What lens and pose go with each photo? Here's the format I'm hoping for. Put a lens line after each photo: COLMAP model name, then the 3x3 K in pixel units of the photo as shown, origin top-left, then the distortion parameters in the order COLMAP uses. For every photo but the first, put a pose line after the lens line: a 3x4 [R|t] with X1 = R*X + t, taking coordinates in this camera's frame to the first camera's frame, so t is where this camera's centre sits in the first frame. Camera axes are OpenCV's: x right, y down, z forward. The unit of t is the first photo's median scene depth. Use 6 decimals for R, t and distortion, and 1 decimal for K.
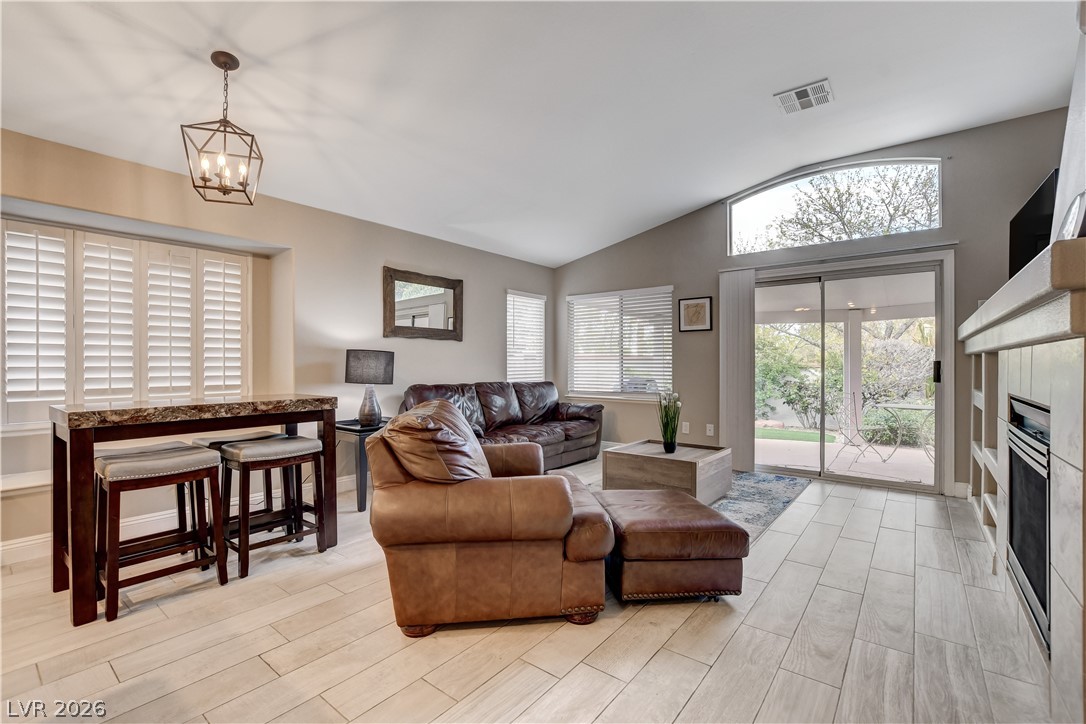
lens RADIAL K [[479.6, 0, 551.3], [0, 479.6, 366.1], [0, 0, 1]] dist [-0.021225, 0.002928]
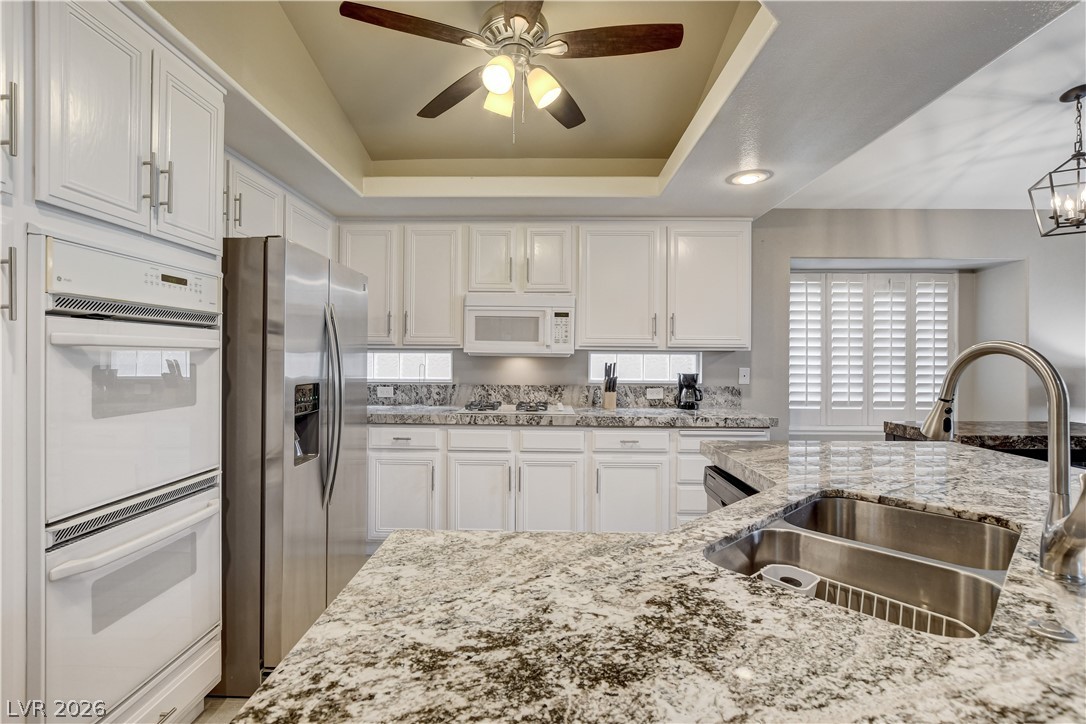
lens RADIAL K [[508.5, 0, 538.4], [0, 508.5, 355.8], [0, 0, 1]] dist [-0.015960, 0.005841]
pose [[0.594619, 0.005490, -0.803989, -0.268220], [-0.011943, 0.999927, -0.002004, -0.039767], [0.803919, 0.010794, 0.594641, -0.287857]]
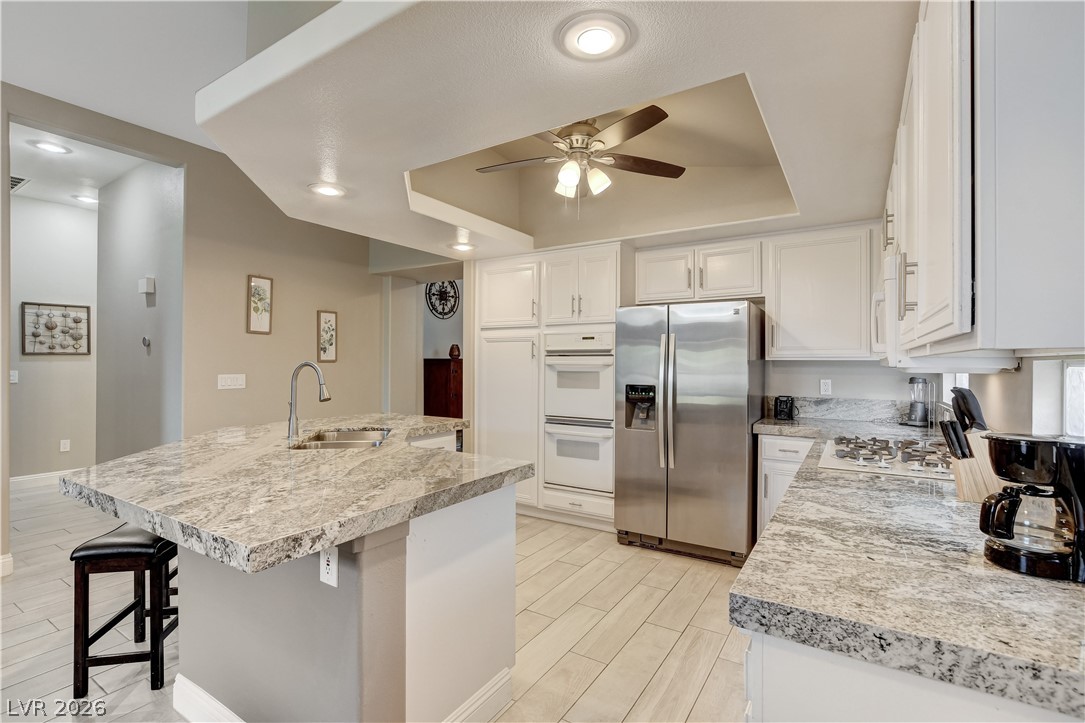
lens RADIAL K [[492.3, 0, 550.5], [0, 492.3, 362.5], [0, 0, 1]] dist [-0.017200, 0.001052]
pose [[-0.995147, -0.001681, -0.098383, -0.545249], [-0.001821, 0.999997, 0.001341, -0.048365], [0.098381, 0.001513, -0.995148, 0.564376]]
